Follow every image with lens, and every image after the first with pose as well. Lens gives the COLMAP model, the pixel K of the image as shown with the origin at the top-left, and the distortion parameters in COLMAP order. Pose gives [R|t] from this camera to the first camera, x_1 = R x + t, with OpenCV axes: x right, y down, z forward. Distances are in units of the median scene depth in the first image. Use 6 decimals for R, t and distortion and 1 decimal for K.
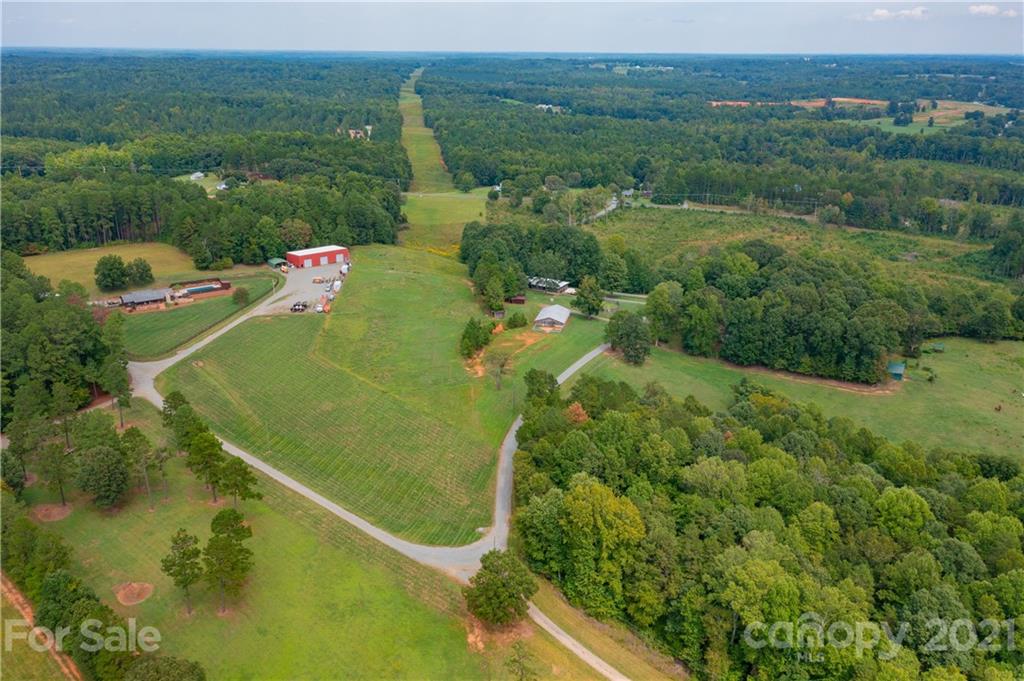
lens RADIAL K [[837.5, 0, 512.0], [0, 837.5, 340.5], [0, 0, 1]] dist [0.000562, 0.053859]
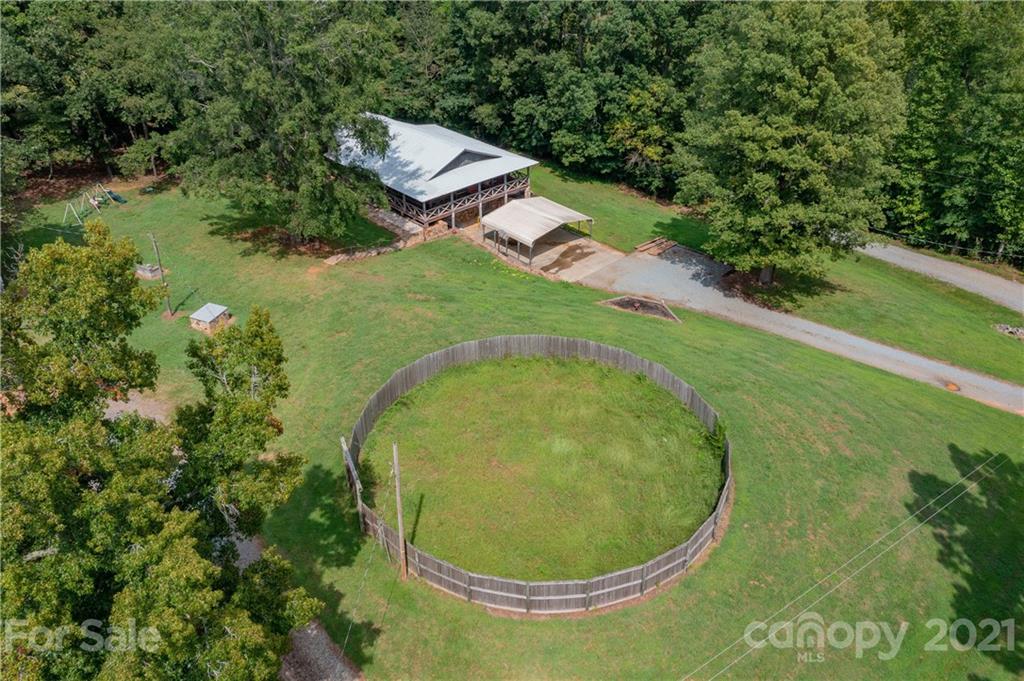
lens RADIAL K [[806.3, 0, 512.0], [0, 806.3, 340.5], [0, 0, 1]] dist [0.001447, 0.003357]
pose [[0.940490, 0.151823, -0.304020, 0.124735], [-0.081085, 0.969066, 0.233100, -0.074828], [0.330006, -0.194577, 0.923708, 0.865171]]
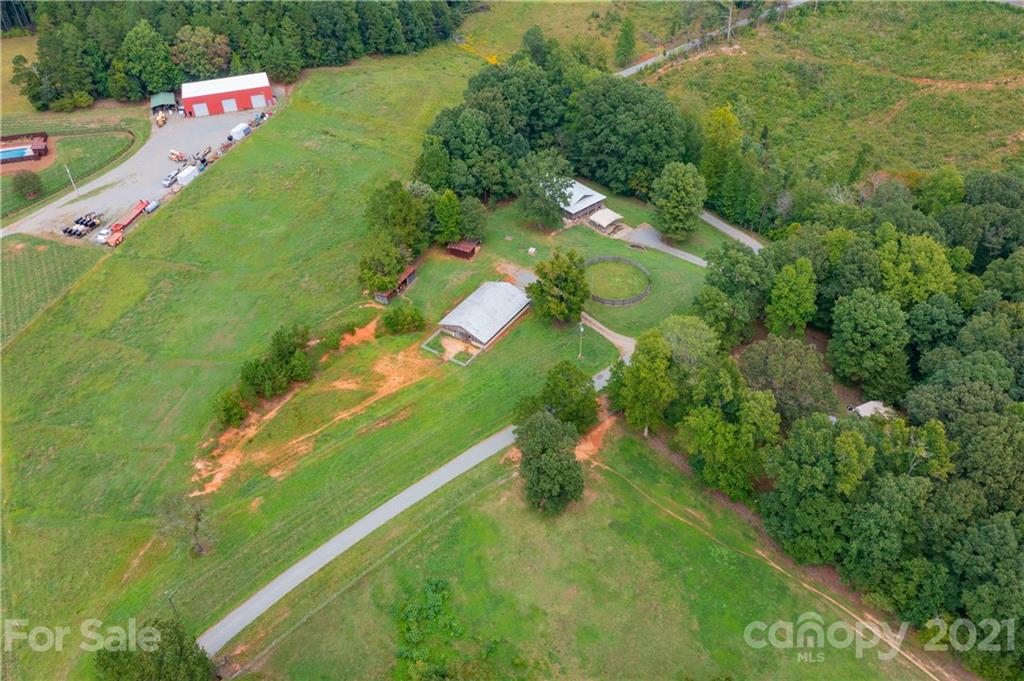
lens RADIAL K [[837.5, 0, 512.0], [0, 837.5, 340.5], [0, 0, 1]] dist [0.000562, 0.053859]
pose [[0.935147, 0.195292, -0.295569, 0.197671], [-0.083238, 0.932098, 0.352511, -0.176246], [0.344342, -0.305047, 0.887905, 0.481874]]
